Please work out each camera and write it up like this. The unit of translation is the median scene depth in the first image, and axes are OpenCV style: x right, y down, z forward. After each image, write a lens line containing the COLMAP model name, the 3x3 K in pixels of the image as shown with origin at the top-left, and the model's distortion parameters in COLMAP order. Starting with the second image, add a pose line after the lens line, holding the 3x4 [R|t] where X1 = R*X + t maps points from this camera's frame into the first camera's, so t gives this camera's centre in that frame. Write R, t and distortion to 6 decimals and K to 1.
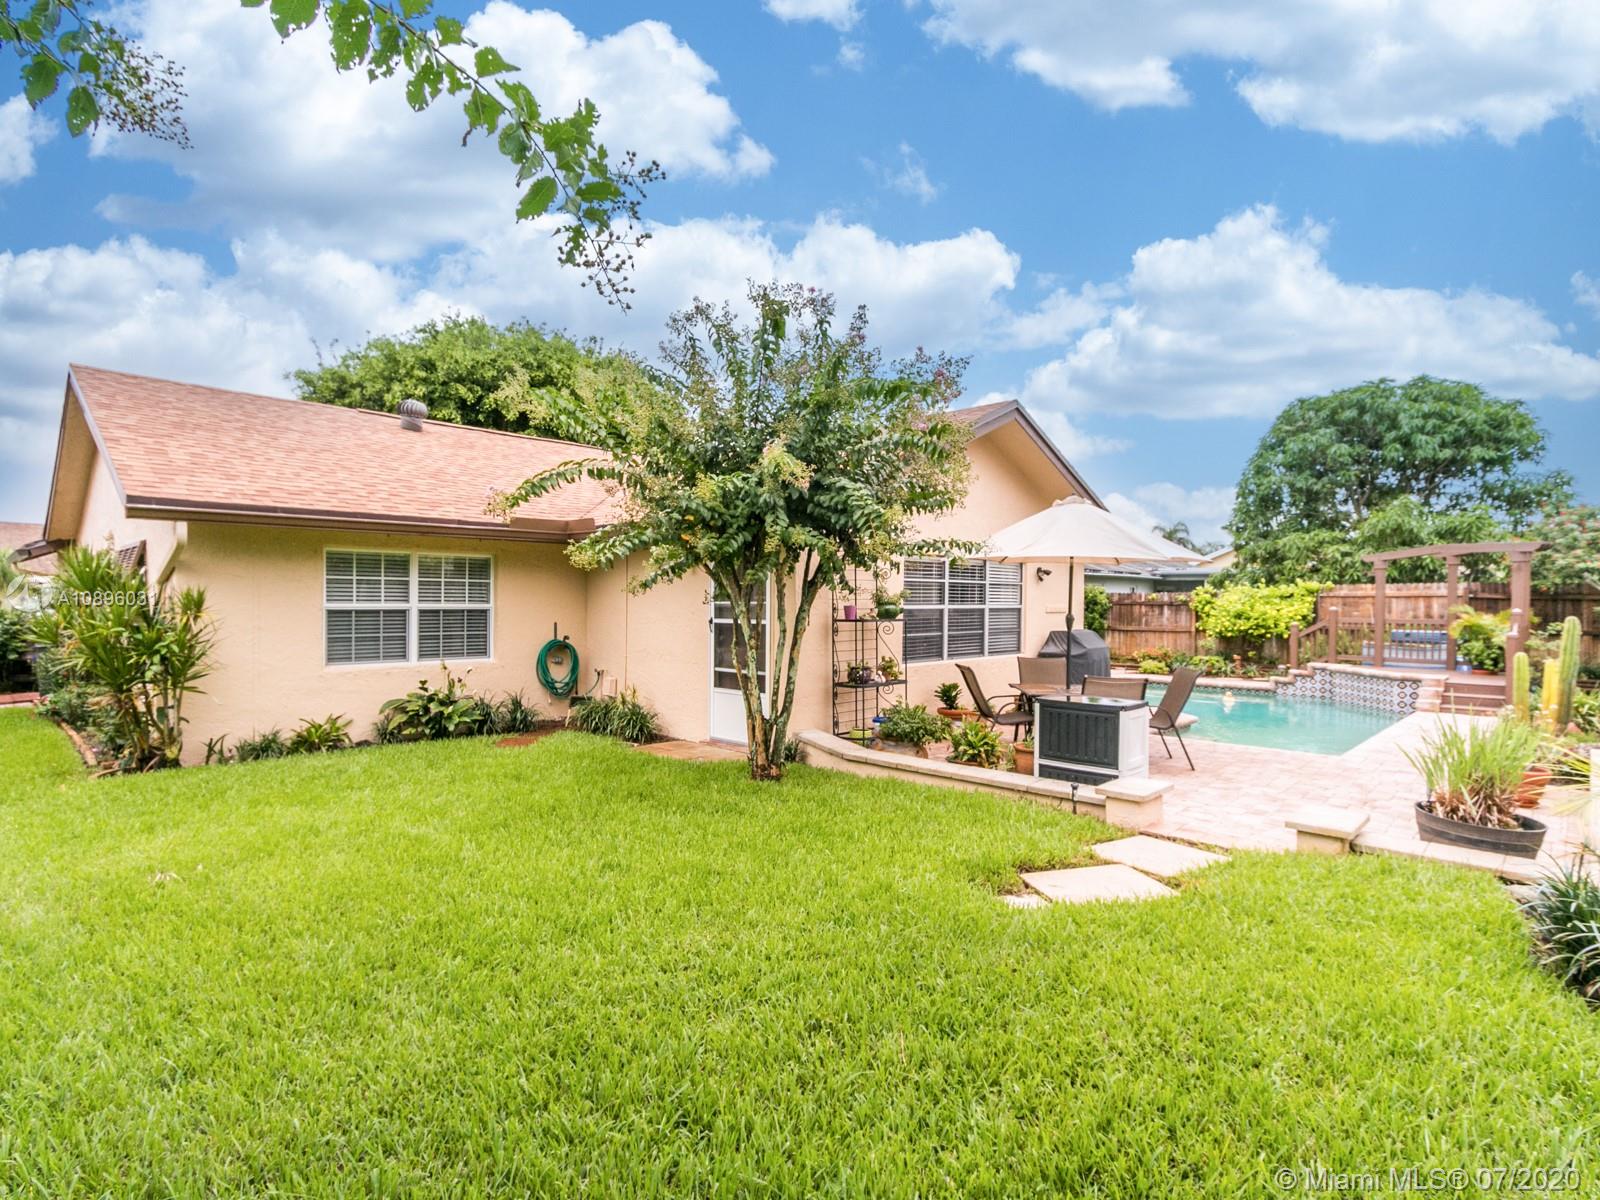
lens RADIAL K [[814.6, 0, 778.6], [0, 814.6, 608.1], [0, 0, 1]] dist [0.007889, -0.003322]
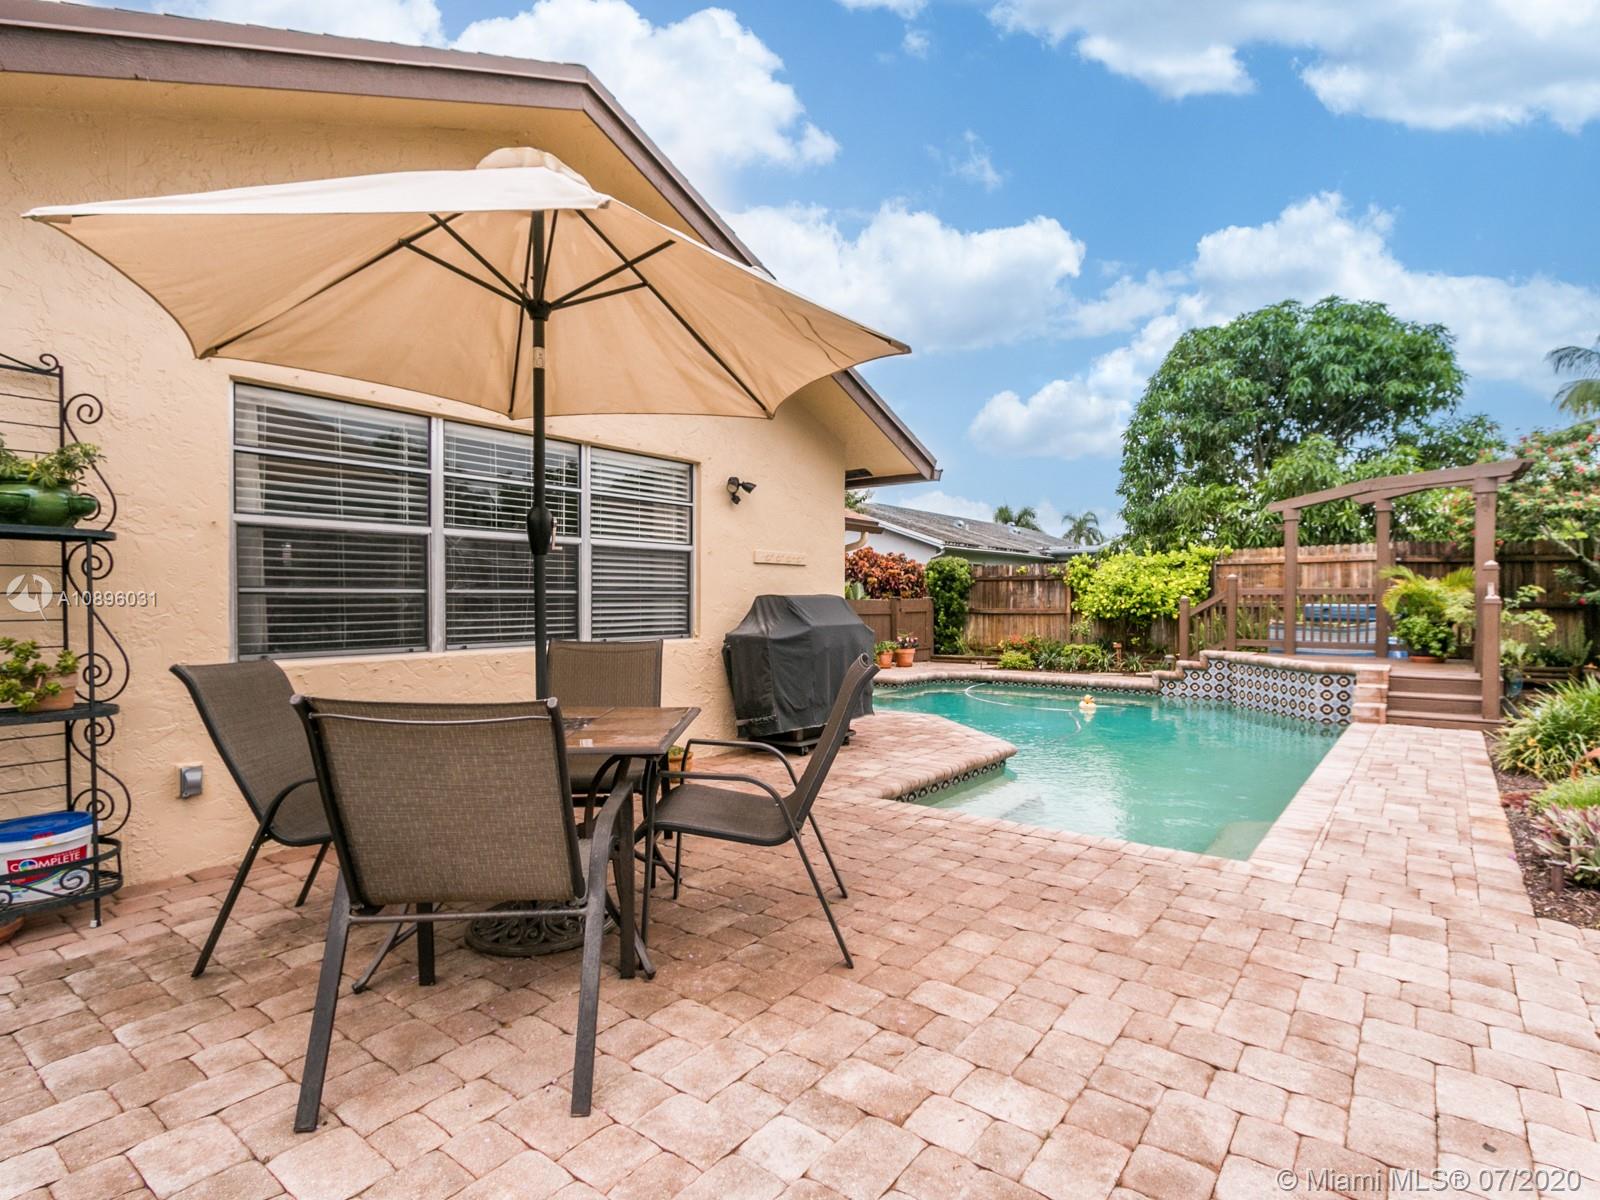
lens RADIAL K [[814.6, 0, 846.2], [0, 814.6, 610.0], [0, 0, 1]] dist [0.007889, -0.003322]
pose [[0.988094, -0.006516, 0.153714, 0.199704], [0.005824, 0.999971, 0.004953, 0.022718], [-0.153742, -0.003999, 0.988103, 0.294401]]
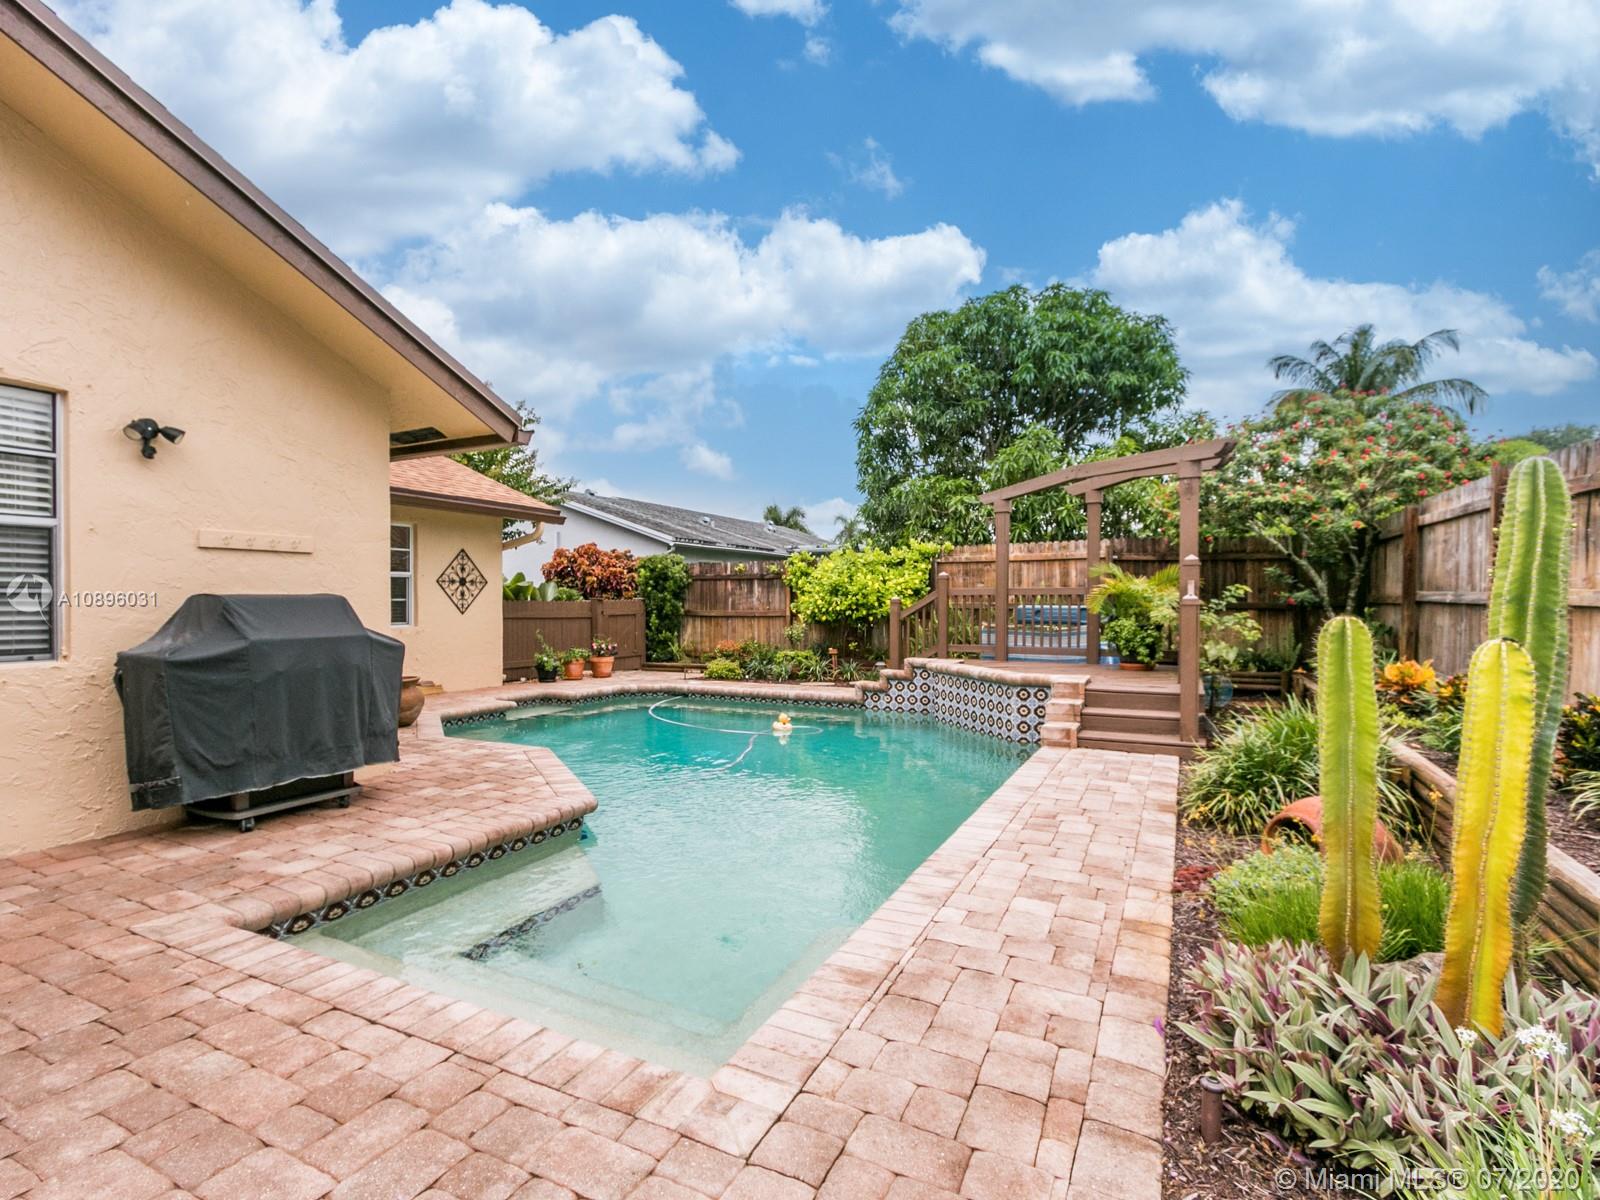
lens RADIAL K [[814.6, 0, 747.3], [0, 814.6, 607.4], [0, 0, 1]] dist [0.007889, -0.003322]
pose [[0.957753, -0.007926, 0.287483, 0.302602], [0.007879, 0.999968, 0.001319, 0.022574], [-0.287485, 0.001002, 0.957785, 0.371421]]
